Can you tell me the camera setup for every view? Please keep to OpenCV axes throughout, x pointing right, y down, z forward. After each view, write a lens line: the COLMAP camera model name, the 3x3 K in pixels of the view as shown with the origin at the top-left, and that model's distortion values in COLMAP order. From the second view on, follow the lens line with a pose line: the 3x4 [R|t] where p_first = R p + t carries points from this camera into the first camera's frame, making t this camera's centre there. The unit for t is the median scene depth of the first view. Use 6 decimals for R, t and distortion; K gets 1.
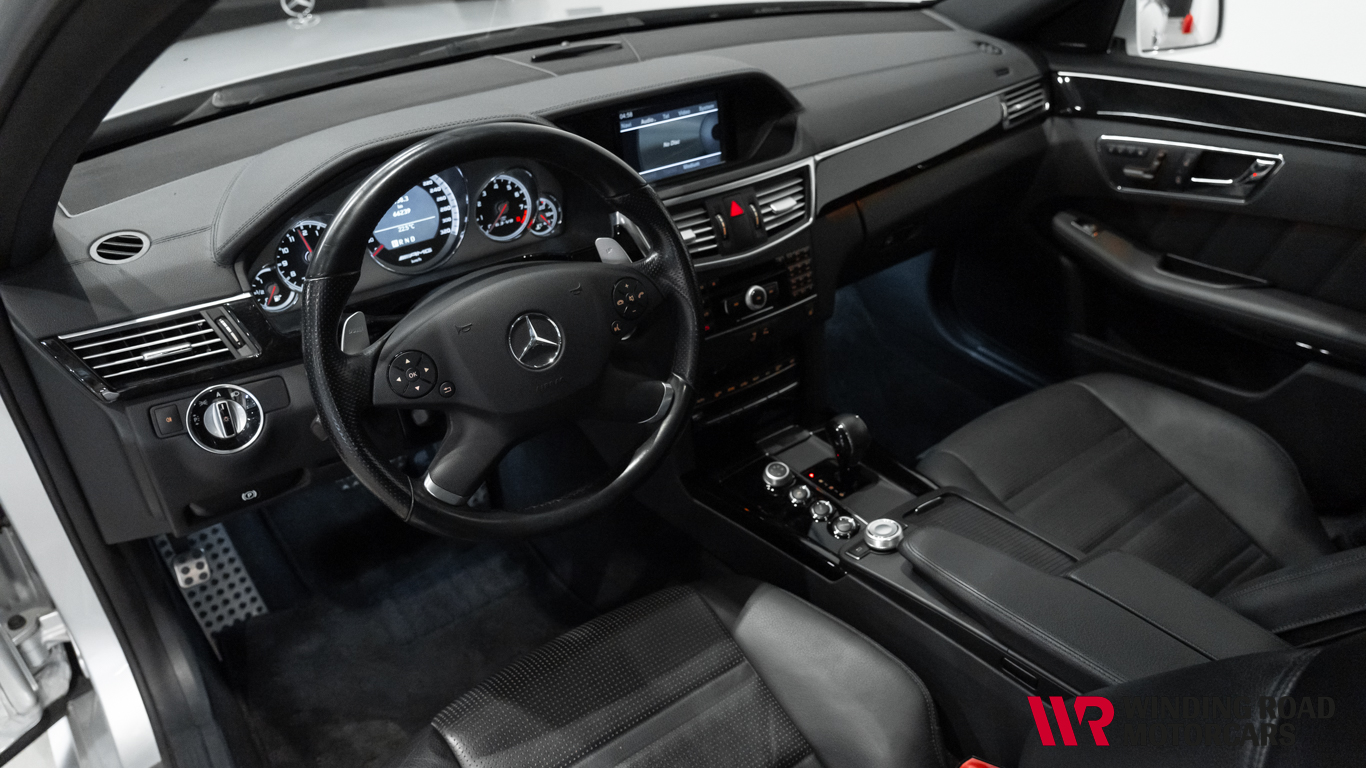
lens RADIAL K [[932.2, 0, 683.0], [0, 932.2, 384.0], [0, 0, 1]] dist [-0.002330, -0.001504]
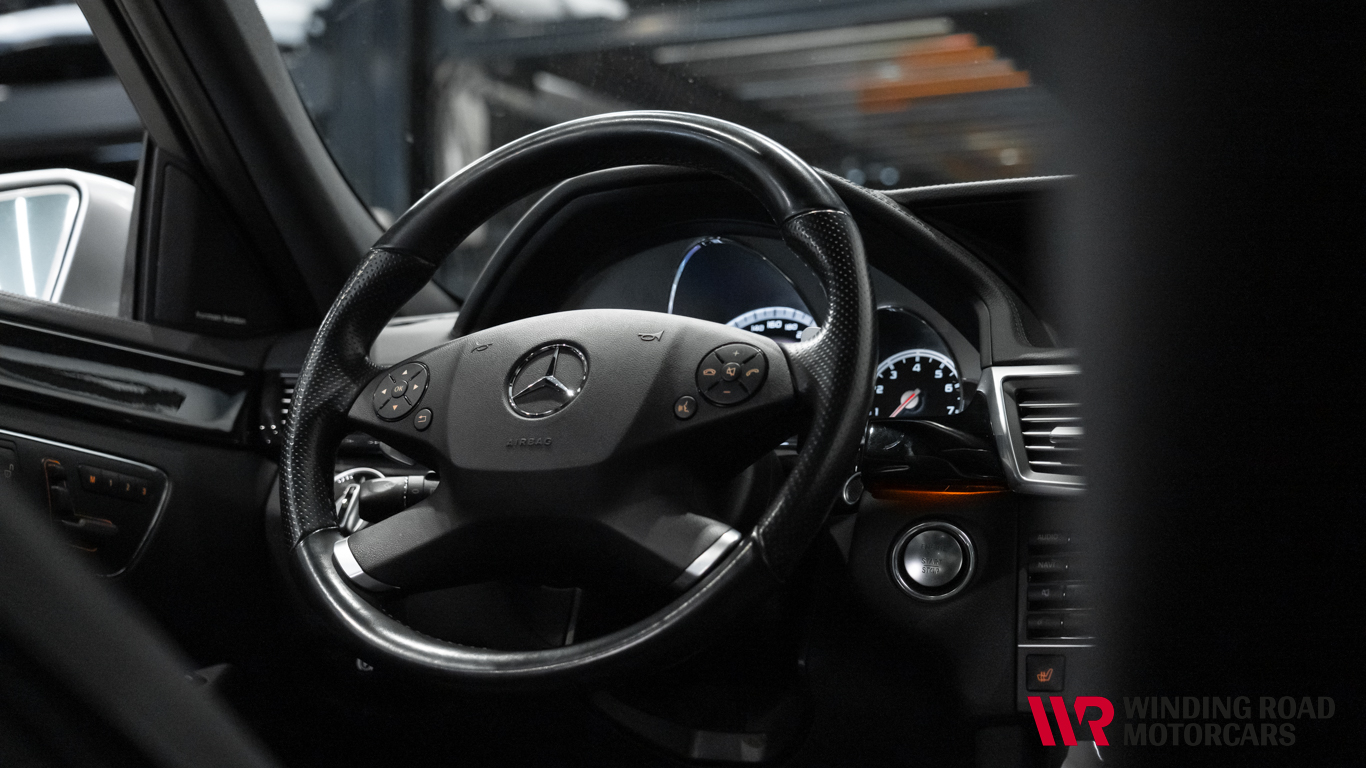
lens RADIAL K [[2082.8, 0, 683.0], [0, 2082.8, 384.0], [0, 0, 1]] dist [0.007258, -0.001200]
pose [[0.467409, -0.049708, -0.882642, 0.859495], [-0.489970, 0.816475, -0.305448, 0.259607], [0.735838, 0.575238, 0.357273, 0.422350]]
